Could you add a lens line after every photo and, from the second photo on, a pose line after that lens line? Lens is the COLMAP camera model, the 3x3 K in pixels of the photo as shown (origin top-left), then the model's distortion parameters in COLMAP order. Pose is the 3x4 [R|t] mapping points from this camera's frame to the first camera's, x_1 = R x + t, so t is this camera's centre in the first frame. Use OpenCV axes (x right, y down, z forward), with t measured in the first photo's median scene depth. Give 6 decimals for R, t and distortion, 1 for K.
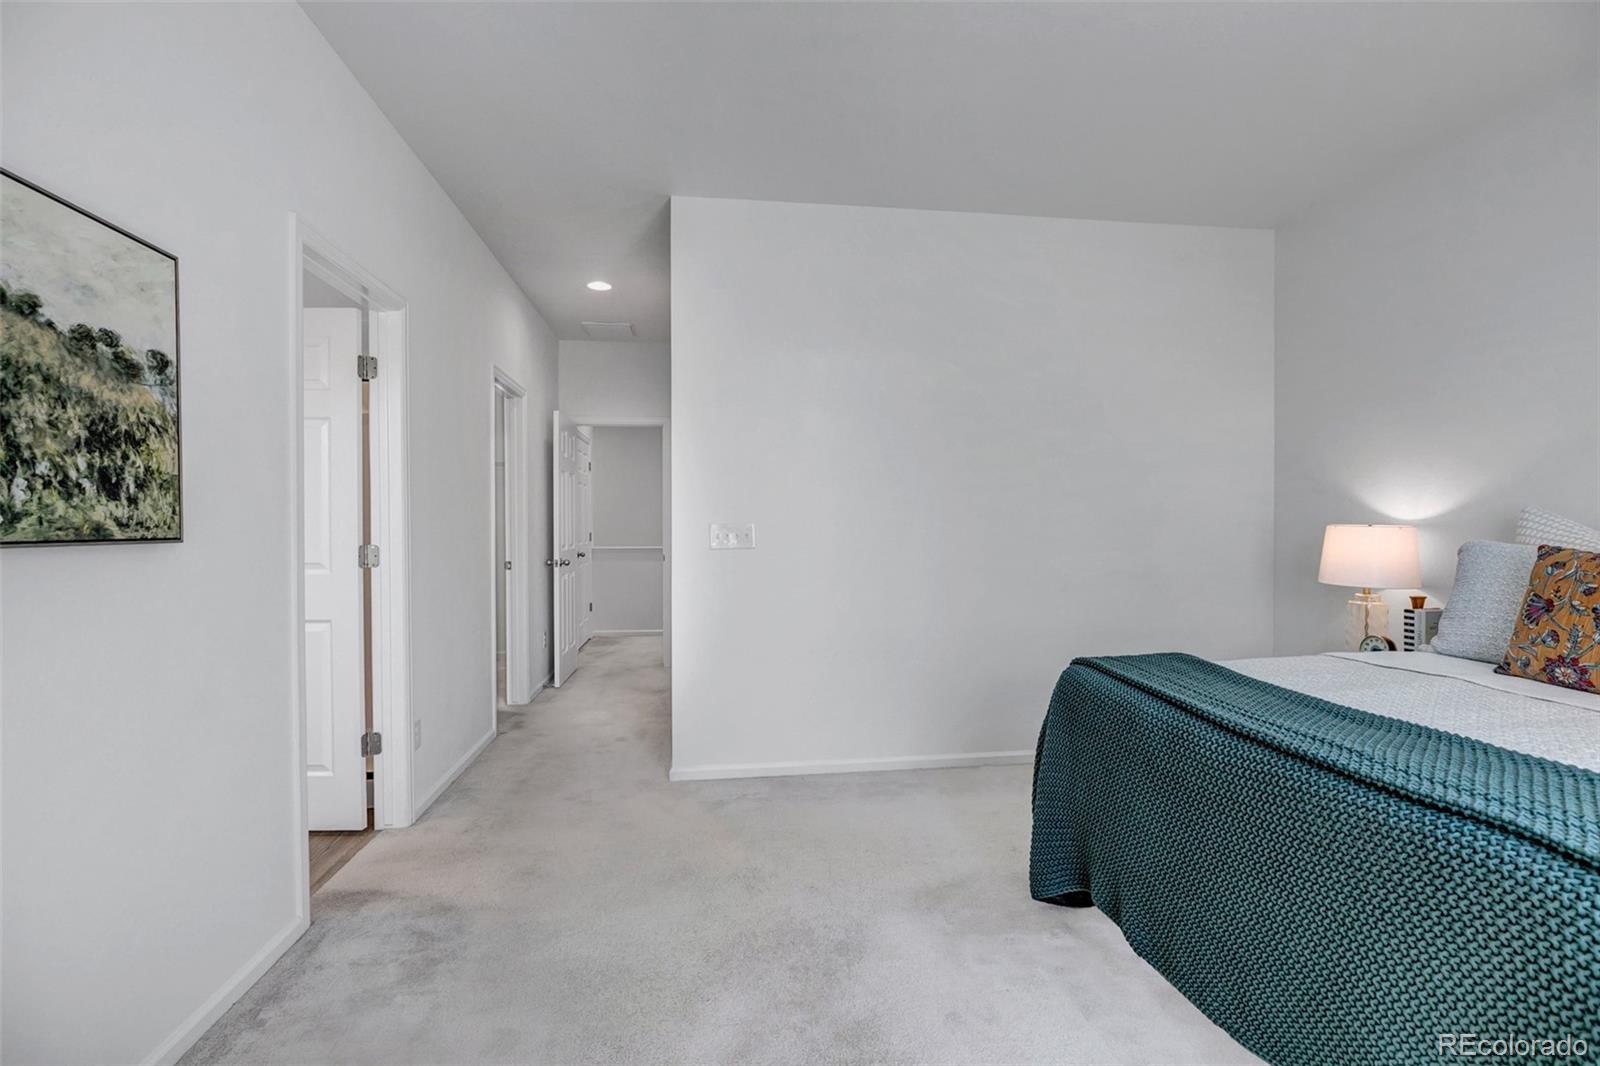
lens RADIAL K [[741.6, 0, 800.0], [0, 741.6, 533.0], [0, 0, 1]] dist [-0.012783, 0.007000]
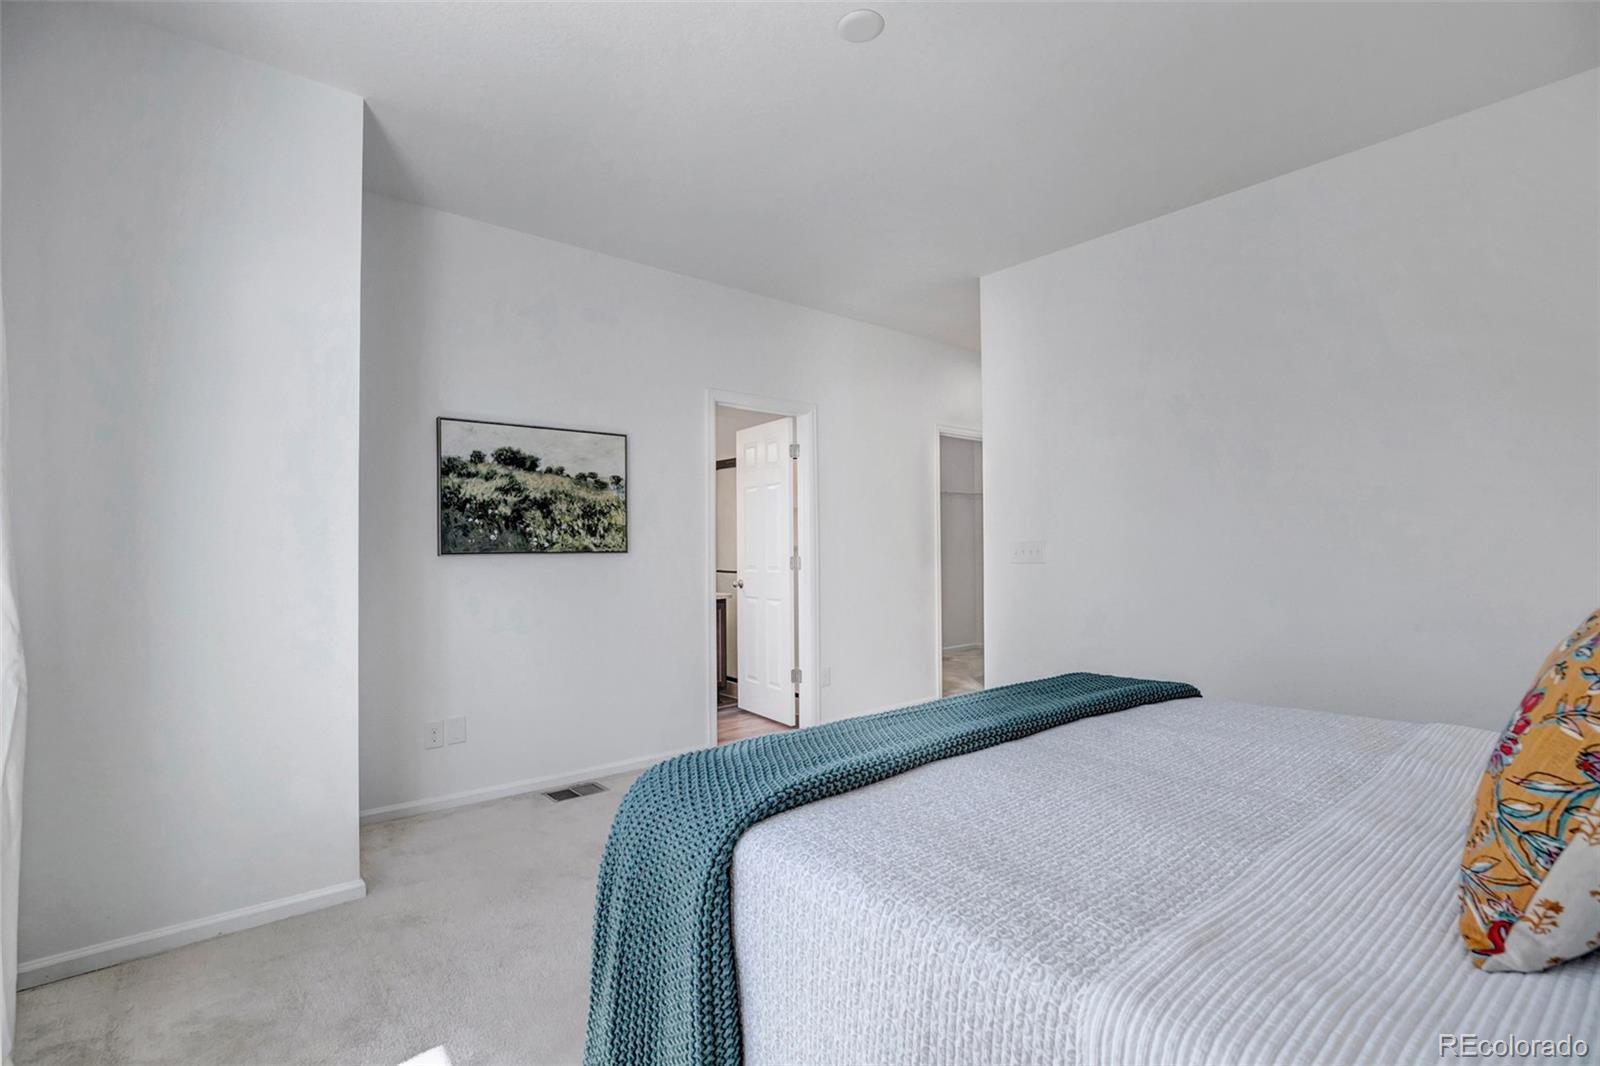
lens RADIAL K [[741.6, 0, 800.0], [0, 741.6, 533.0], [0, 0, 1]] dist [-0.012783, 0.007000]
pose [[0.532385, -0.017875, -0.846313, 1.683640], [-0.001343, 0.999758, -0.021961, -0.000857], [0.846501, 0.012828, 0.532233, 0.218738]]
